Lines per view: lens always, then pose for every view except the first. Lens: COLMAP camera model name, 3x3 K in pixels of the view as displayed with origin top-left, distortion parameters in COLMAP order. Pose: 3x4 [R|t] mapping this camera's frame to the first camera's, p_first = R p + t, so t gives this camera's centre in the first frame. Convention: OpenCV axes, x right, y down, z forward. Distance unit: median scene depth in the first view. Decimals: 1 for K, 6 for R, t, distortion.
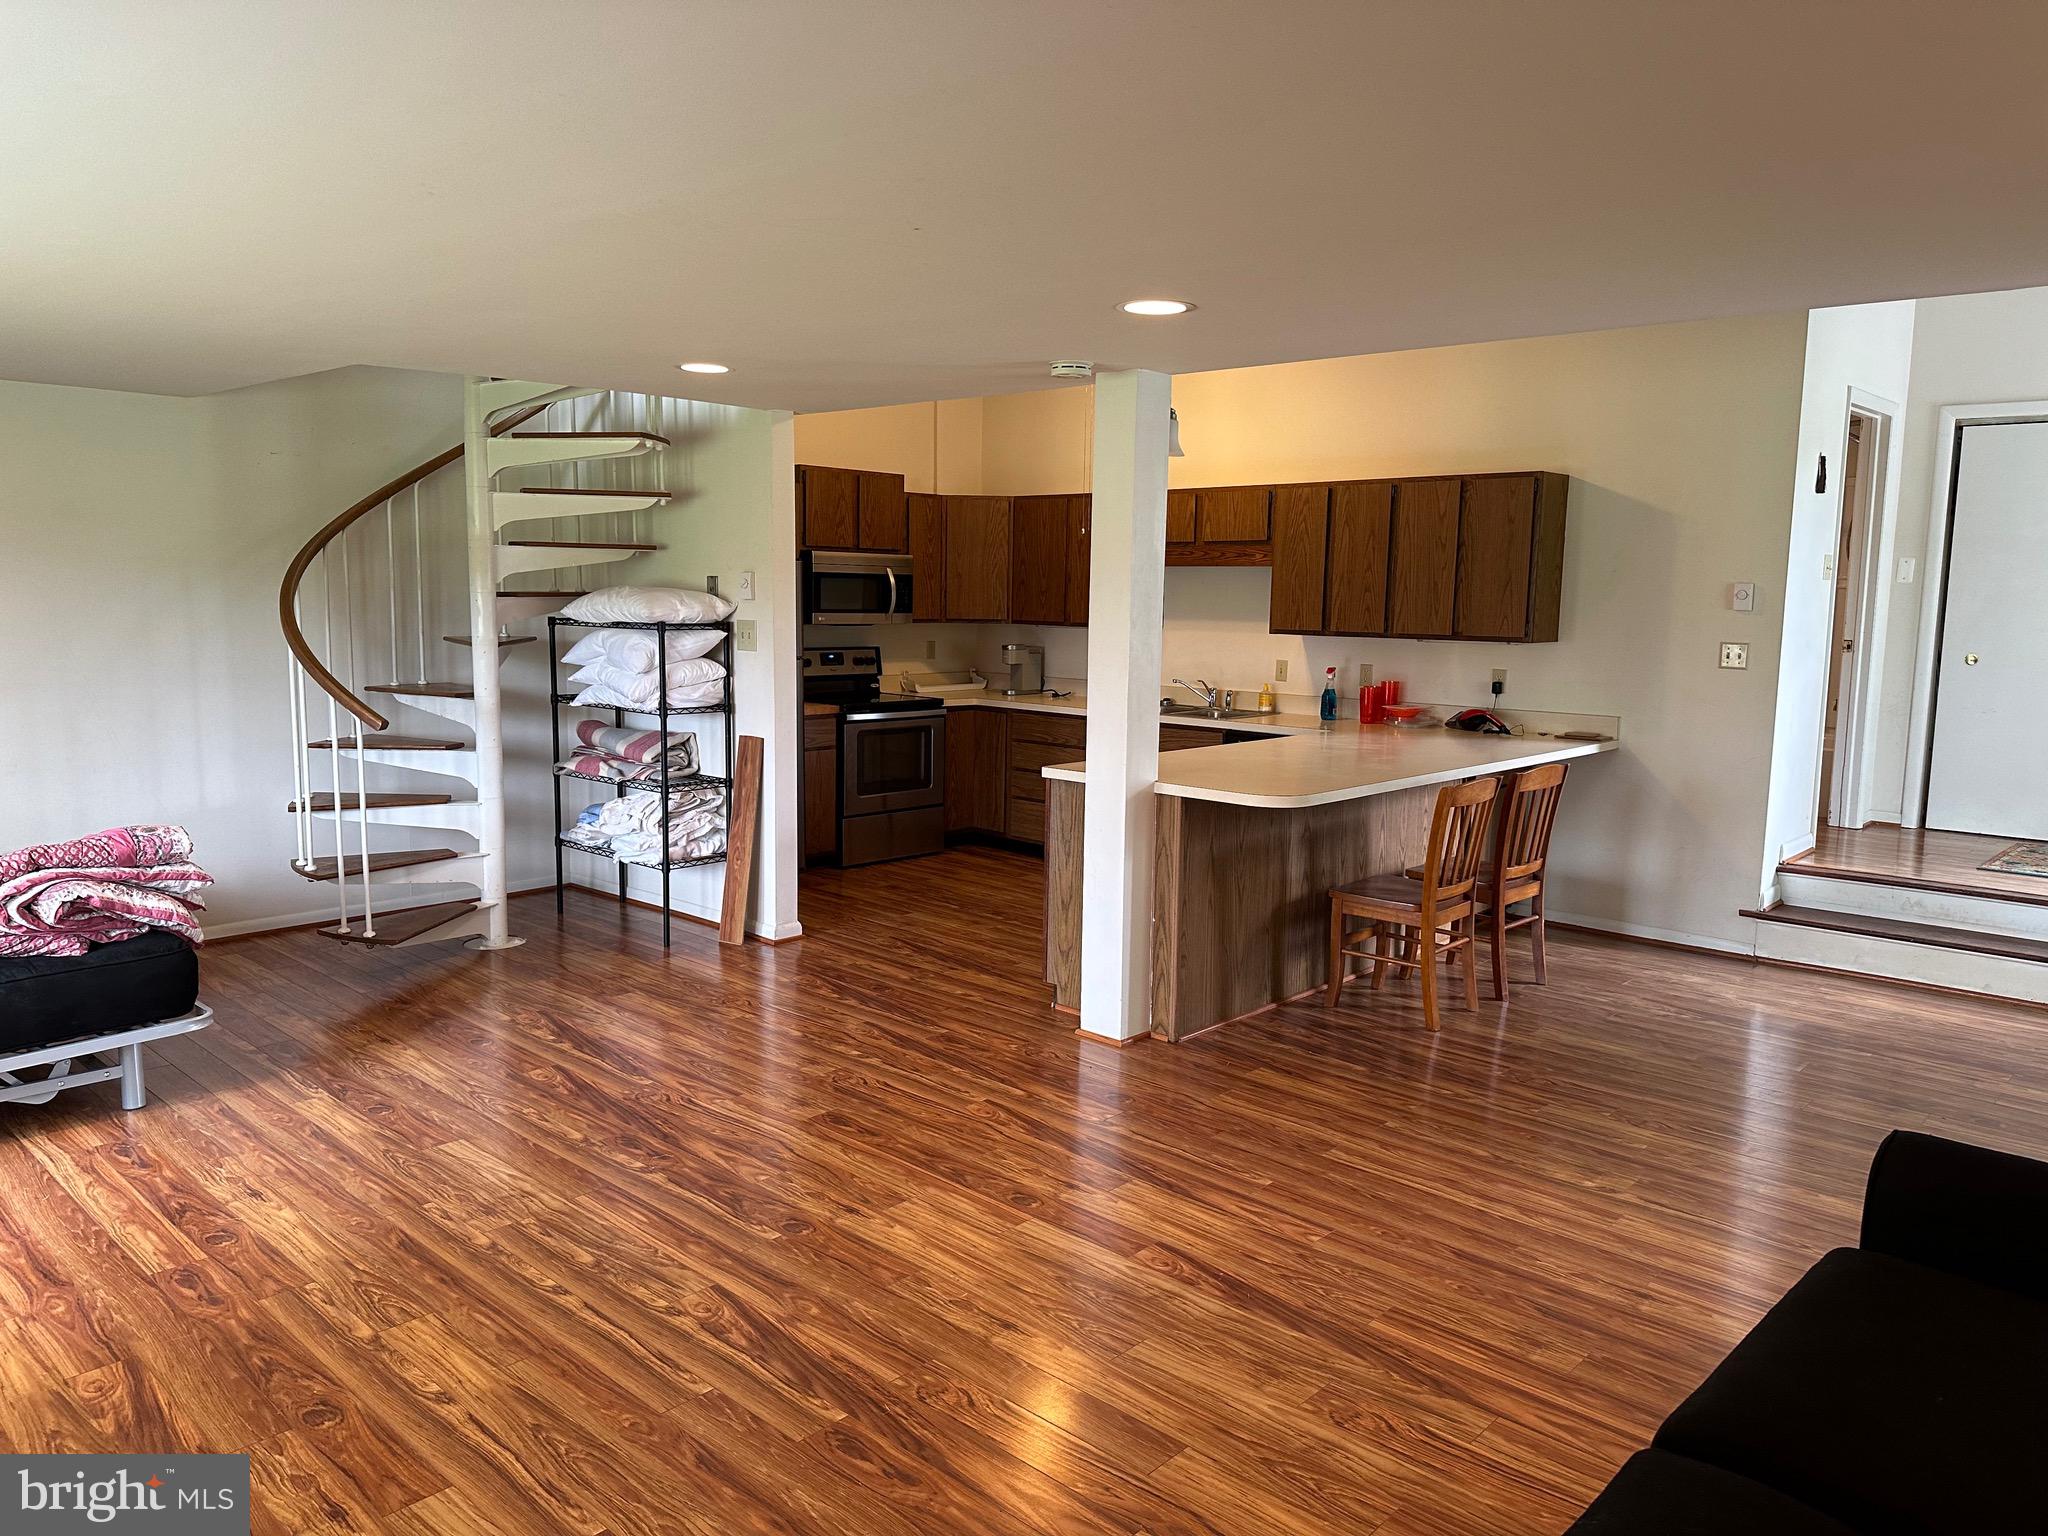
lens RADIAL K [[1452.1, 0, 1022.2], [0, 1452.1, 765.0], [0, 0, 1]] dist [0.008598, 0.000865]
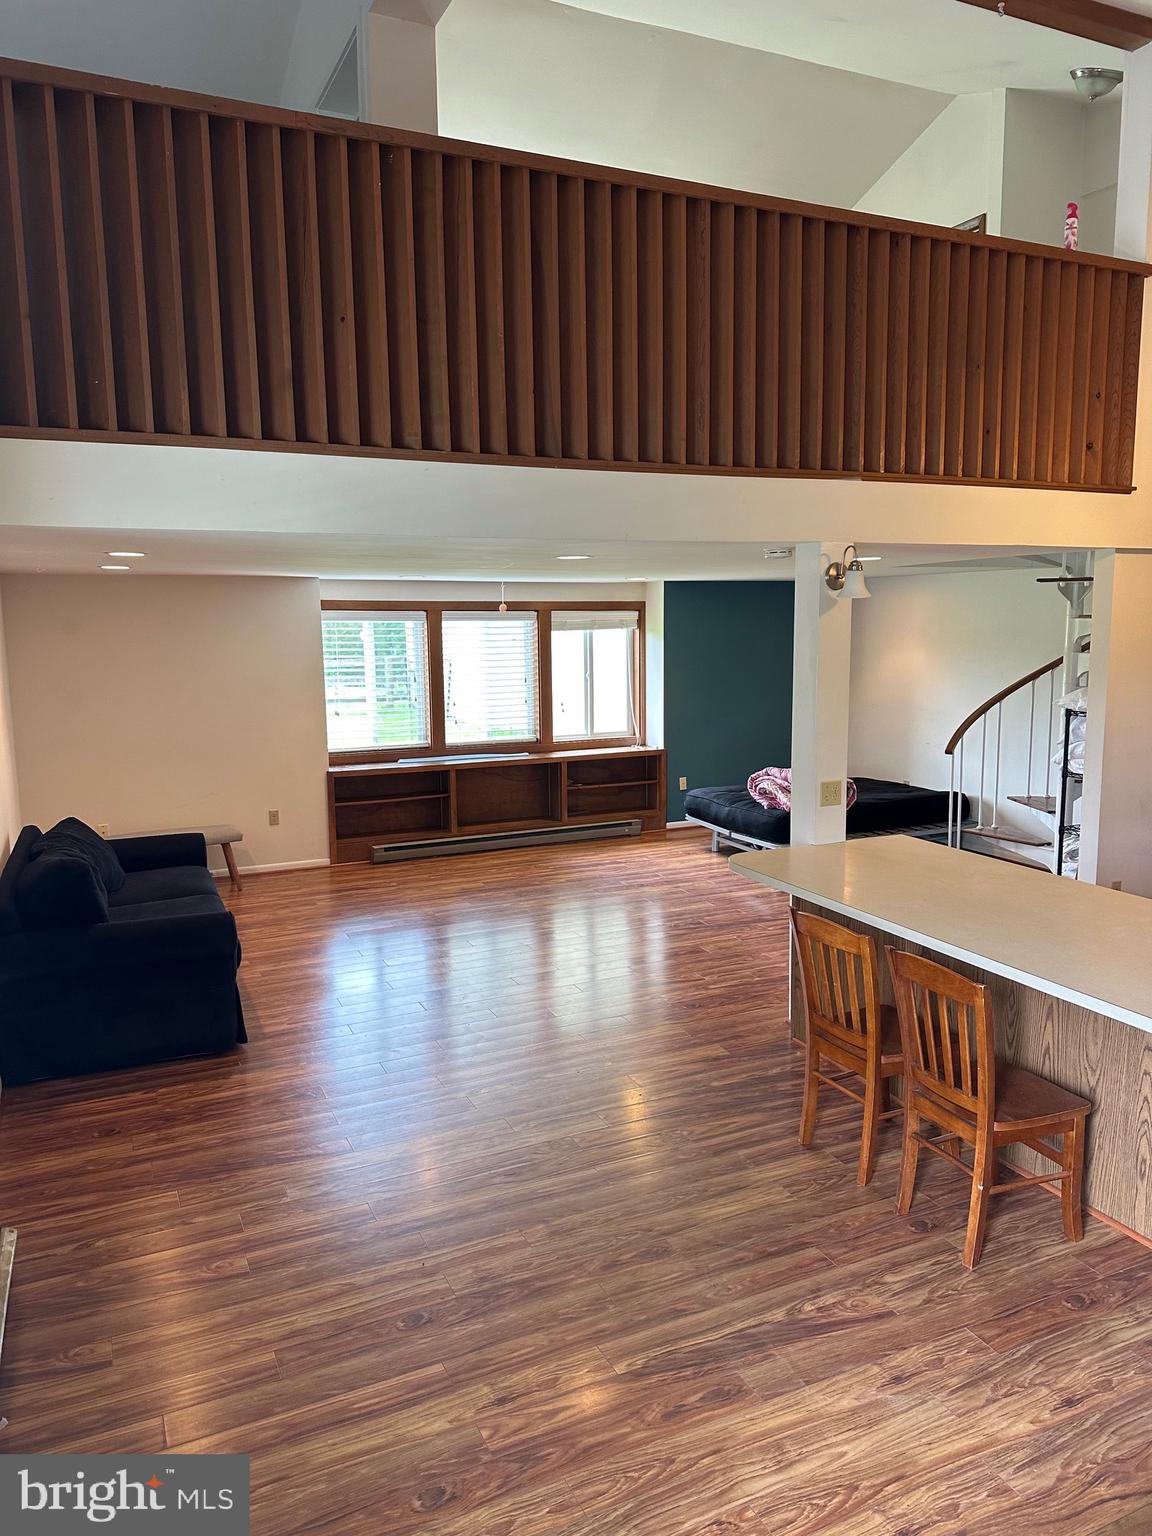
lens RADIAL K [[1089.1, 0, 574.9], [0, 1089.1, 765.2], [0, 0, 1]] dist [0.008598, 0.000865]
pose [[-0.376298, 0.126537, -0.917817, 1.200576], [-0.116815, 0.976245, 0.182485, -0.248266], [0.919105, 0.175884, -0.352577, 1.233610]]
